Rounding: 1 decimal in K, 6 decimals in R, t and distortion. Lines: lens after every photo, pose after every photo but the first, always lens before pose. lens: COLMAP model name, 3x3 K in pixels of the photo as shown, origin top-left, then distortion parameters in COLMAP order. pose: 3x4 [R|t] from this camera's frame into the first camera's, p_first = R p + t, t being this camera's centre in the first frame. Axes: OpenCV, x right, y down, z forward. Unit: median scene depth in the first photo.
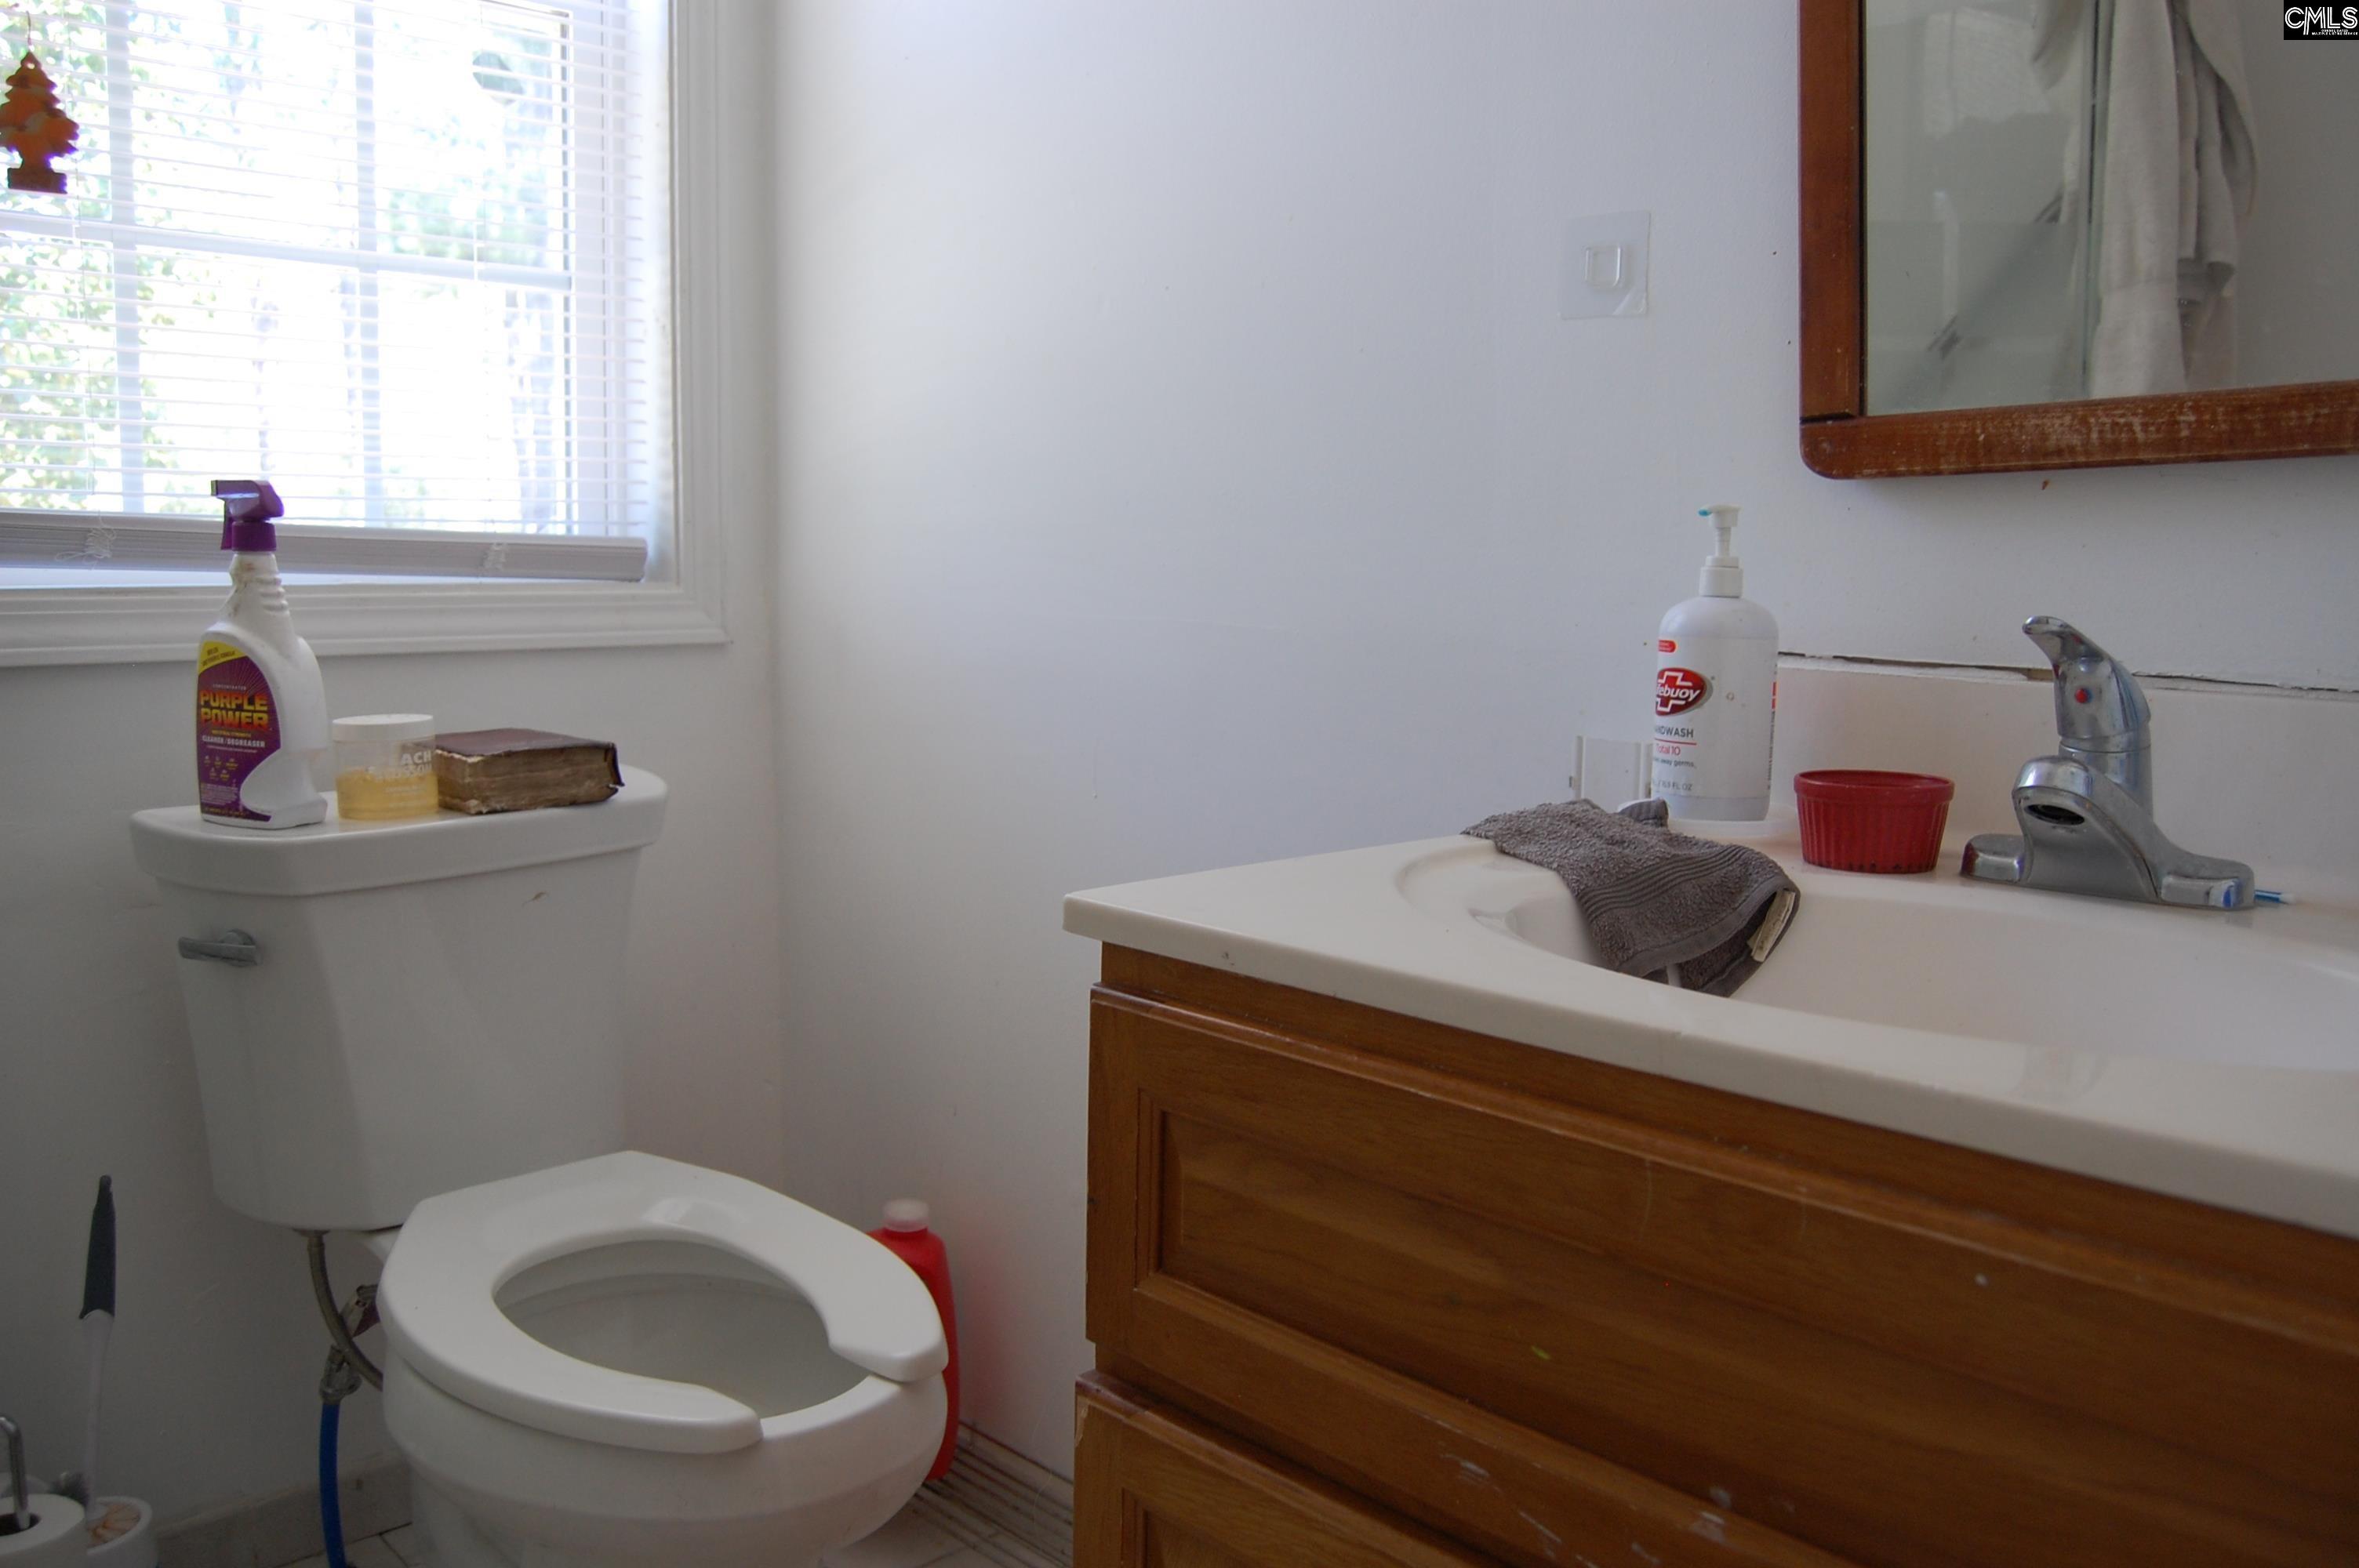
lens RADIAL K [[1845.1, 0, 1198.7], [0, 1845.1, 783.1], [0, 0, 1]] dist [-0.098554, 0.042105]
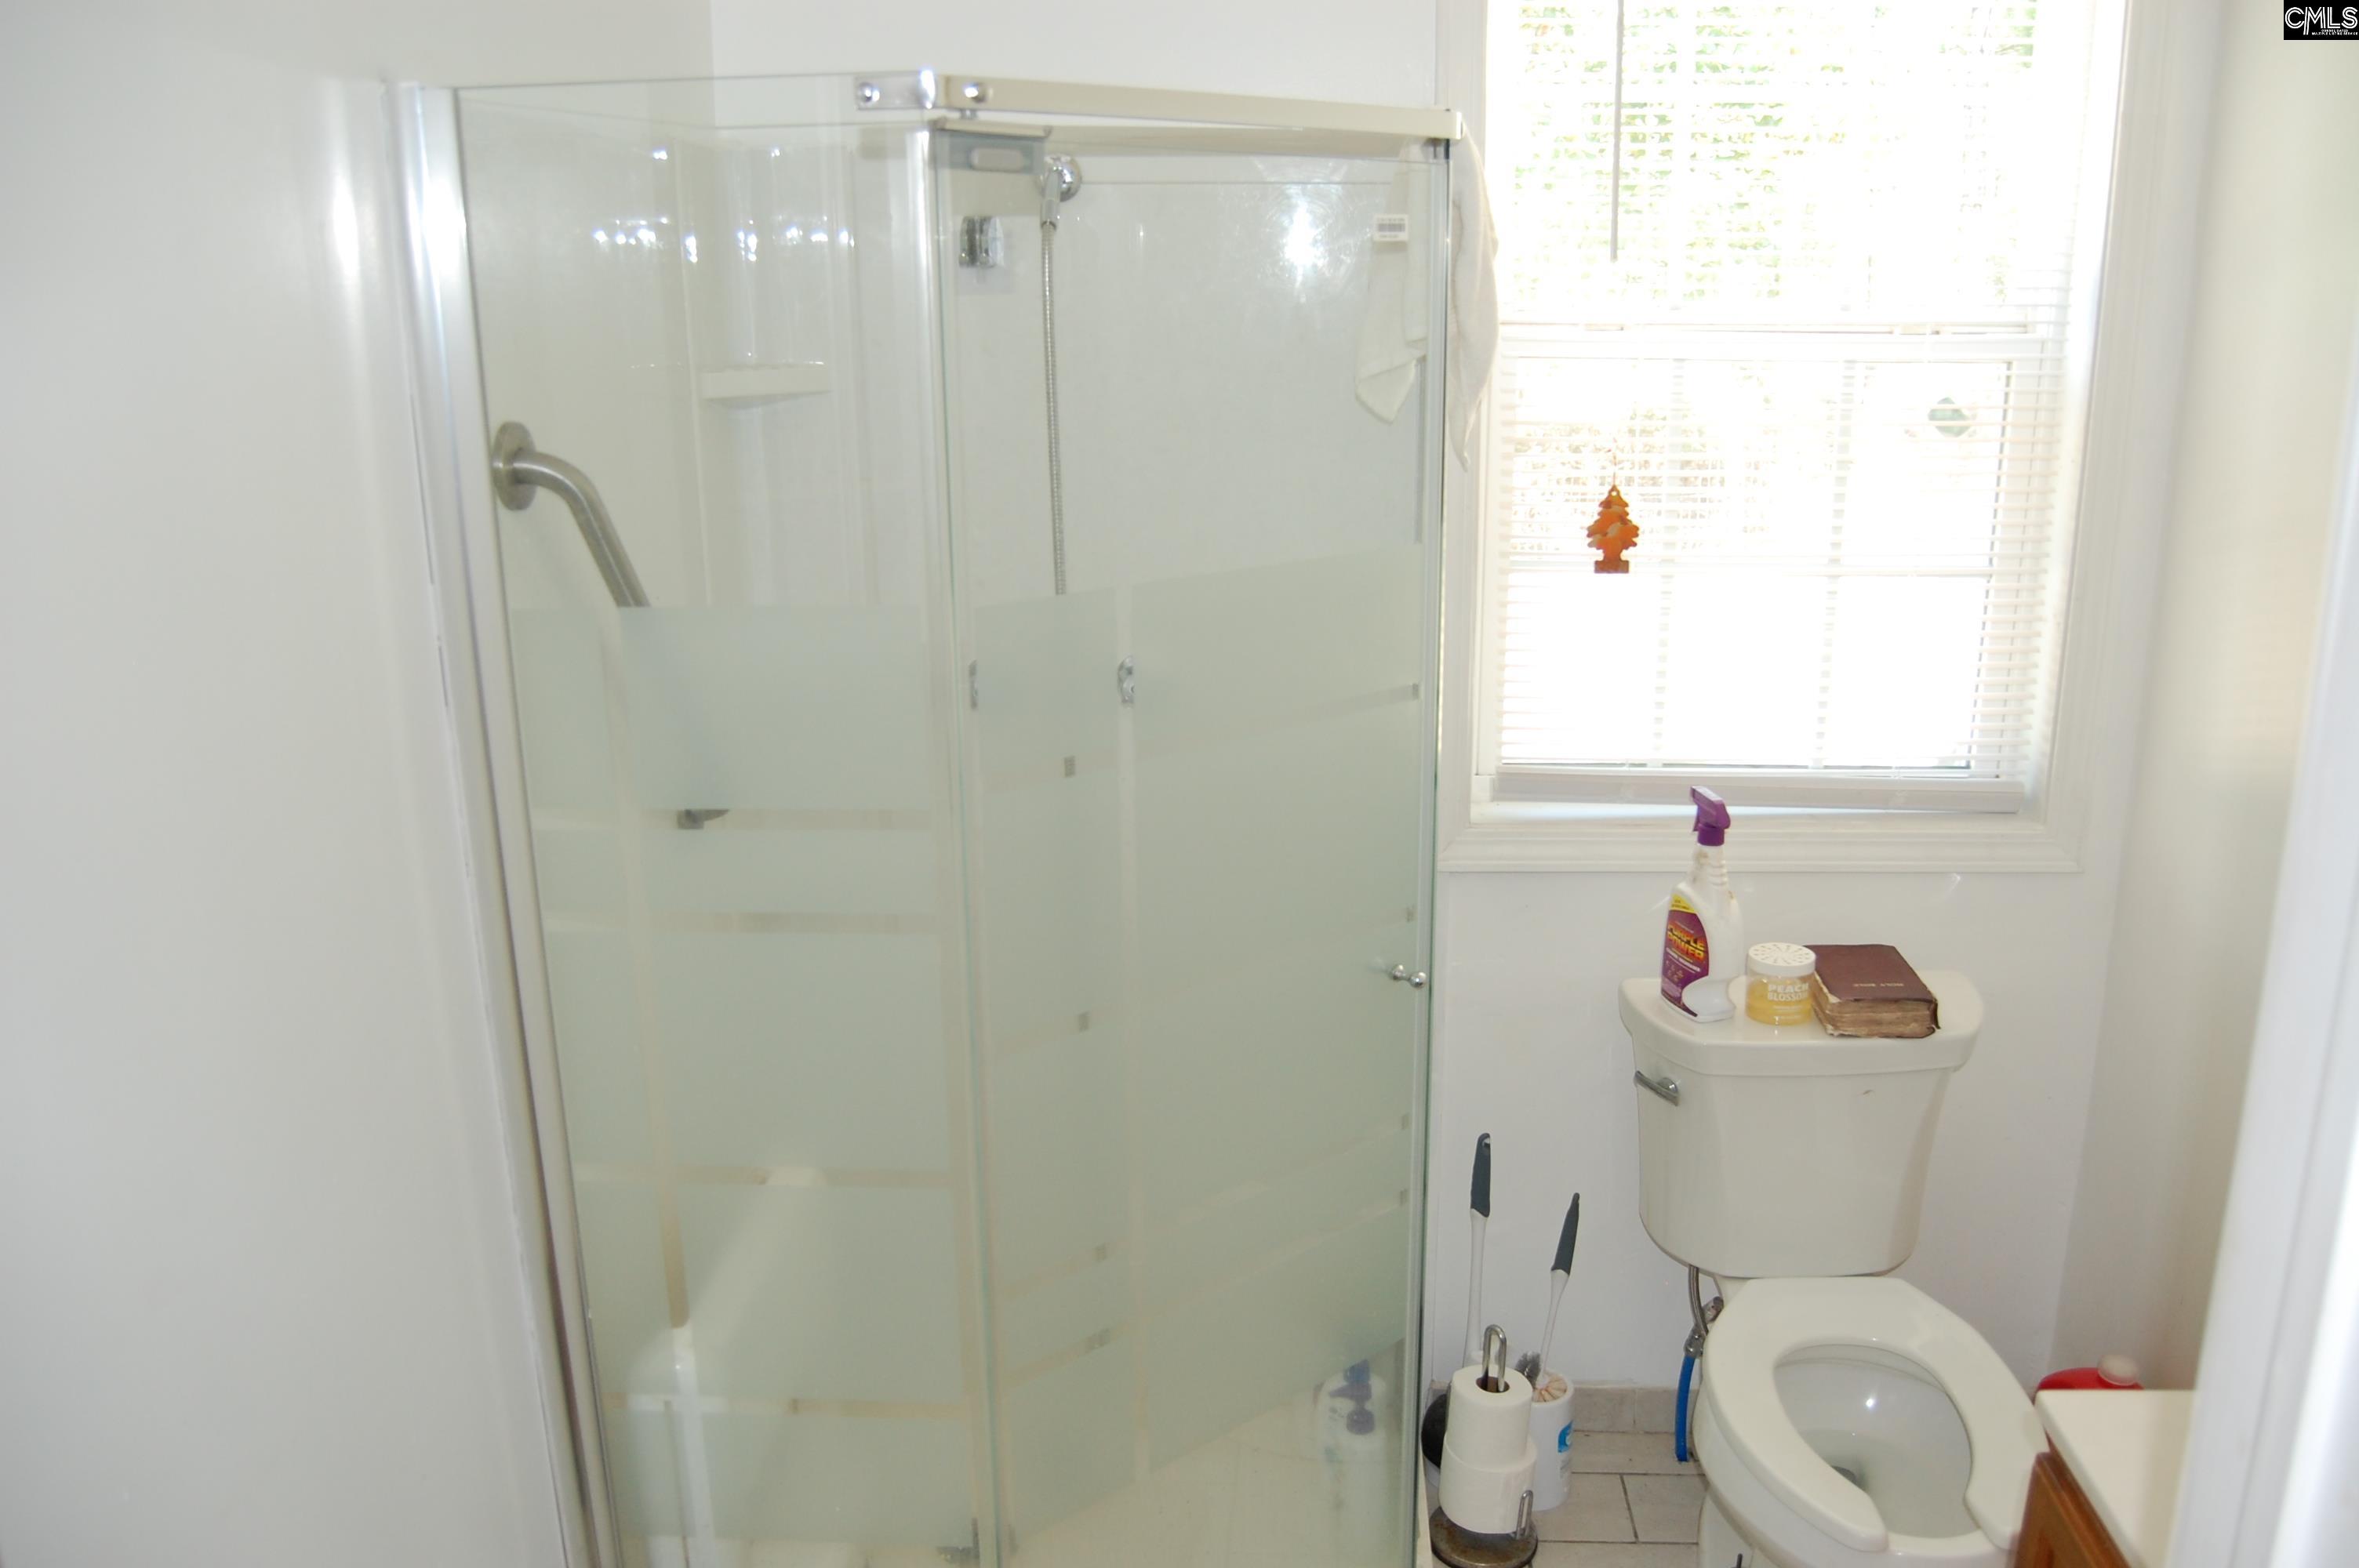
lens RADIAL K [[1845.1, 0, 1198.7], [0, 1845.1, 783.1], [0, 0, 1]] dist [-0.098554, 0.042105]
pose [[0.674135, 0.184560, -0.715178, 0.273714], [-0.077080, 0.980570, 0.180390, -0.414220], [0.734575, -0.066481, 0.675263, -0.350341]]
